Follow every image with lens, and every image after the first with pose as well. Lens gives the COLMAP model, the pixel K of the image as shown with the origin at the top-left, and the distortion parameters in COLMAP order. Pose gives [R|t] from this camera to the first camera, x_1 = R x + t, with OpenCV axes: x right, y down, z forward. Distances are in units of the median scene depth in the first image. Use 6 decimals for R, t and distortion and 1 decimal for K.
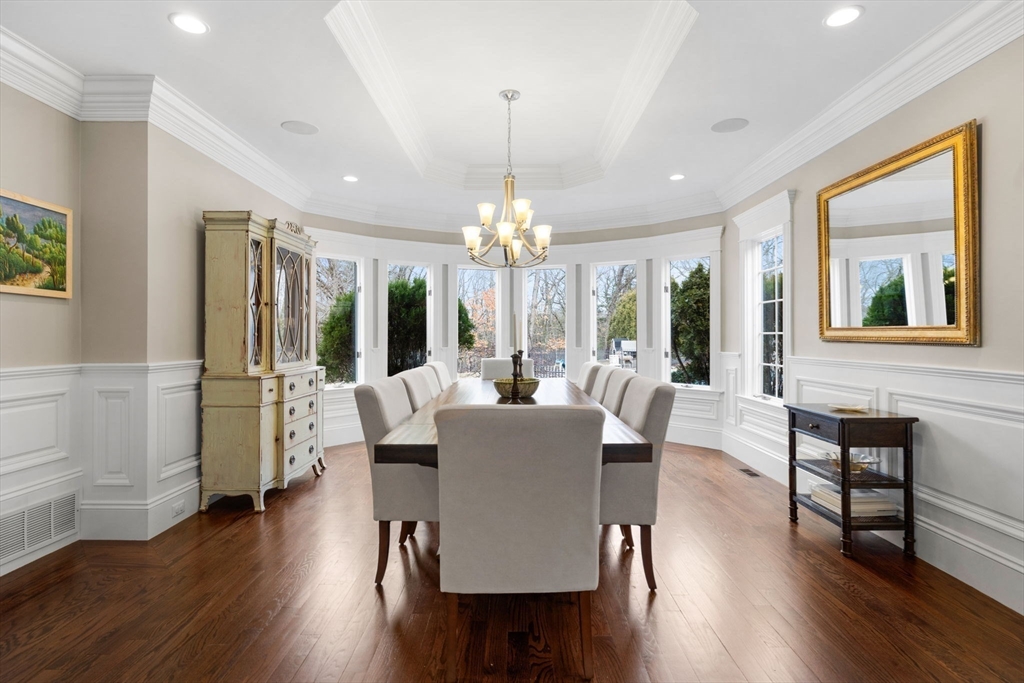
lens RADIAL K [[533.4, 0, 483.1], [0, 533.4, 337.4], [0, 0, 1]] dist [0.002986, 0.000509]
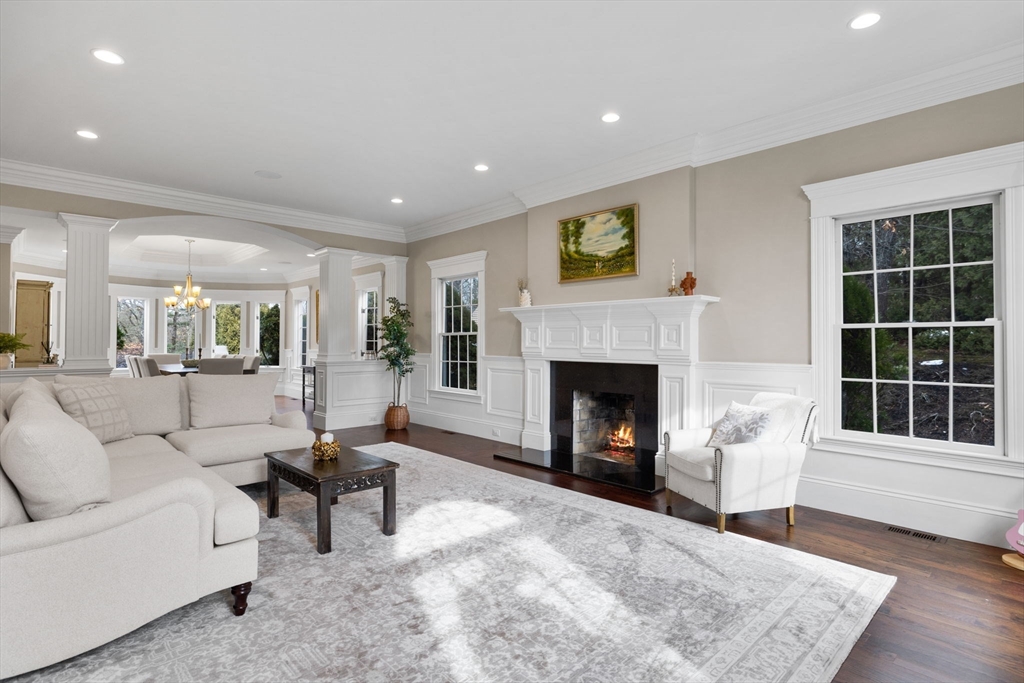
lens RADIAL K [[501.5, 0, 512.0], [0, 501.5, 341.5], [0, 0, 1]] dist [-0.000241, -0.000051]
pose [[0.689967, 0.004863, 0.723824, -0.546705], [-0.003864, 0.999988, -0.003036, -0.001985], [-0.723830, -0.000702, 0.689978, -1.505081]]
